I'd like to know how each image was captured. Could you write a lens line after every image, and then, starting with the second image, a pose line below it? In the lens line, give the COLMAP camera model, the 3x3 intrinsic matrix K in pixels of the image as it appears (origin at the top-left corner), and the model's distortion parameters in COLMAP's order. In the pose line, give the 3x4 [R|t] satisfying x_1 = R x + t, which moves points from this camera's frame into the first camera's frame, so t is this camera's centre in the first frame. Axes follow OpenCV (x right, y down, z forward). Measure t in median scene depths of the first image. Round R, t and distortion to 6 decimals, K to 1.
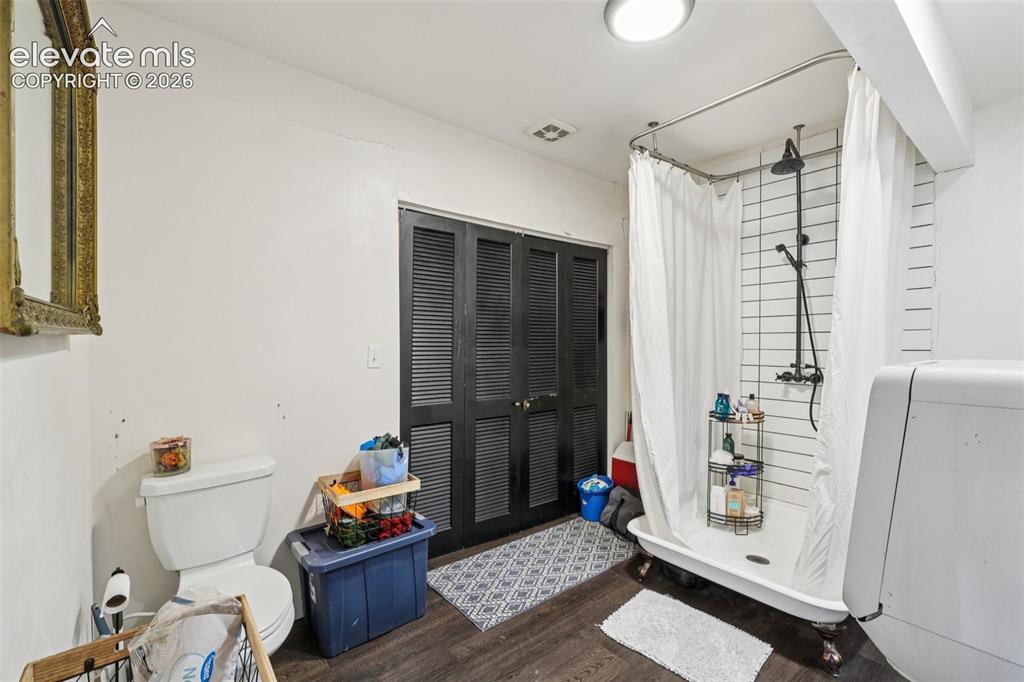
lens RADIAL K [[446.5, 0, 510.5], [0, 446.5, 351.1], [0, 0, 1]] dist [-0.003410, 0.000076]
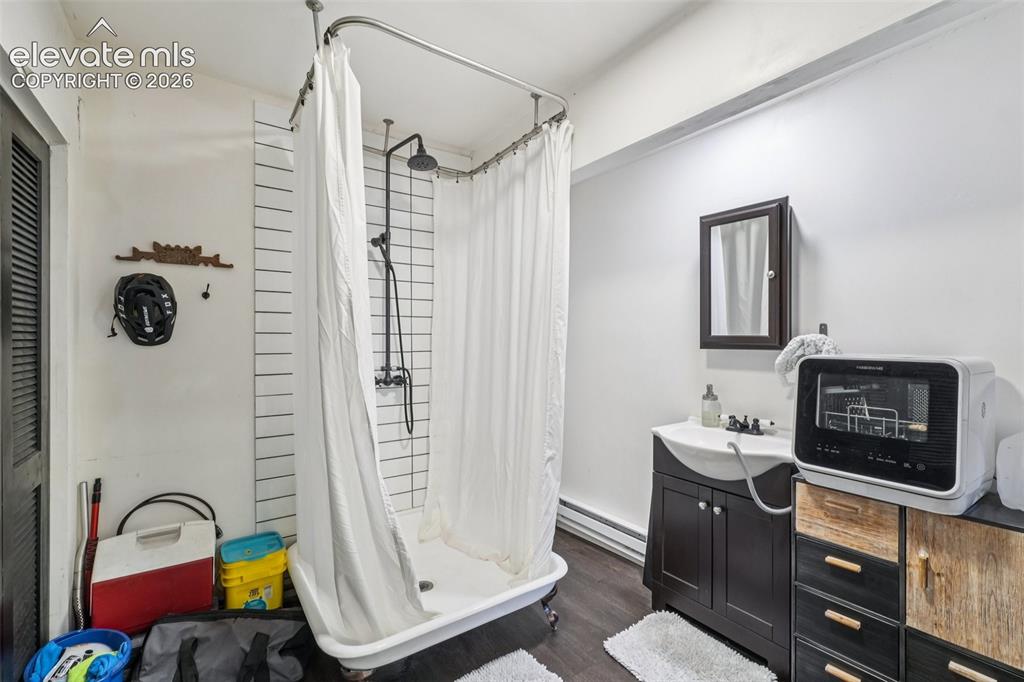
lens RADIAL K [[446.5, 0, 506.0], [0, 446.5, 338.7], [0, 0, 1]] dist [-0.003410, 0.000076]
pose [[0.064539, 0.009953, 0.997866, -0.305255], [0.013817, 0.999845, -0.010867, -0.017447], [-0.997820, 0.014489, 0.064392, 0.692635]]
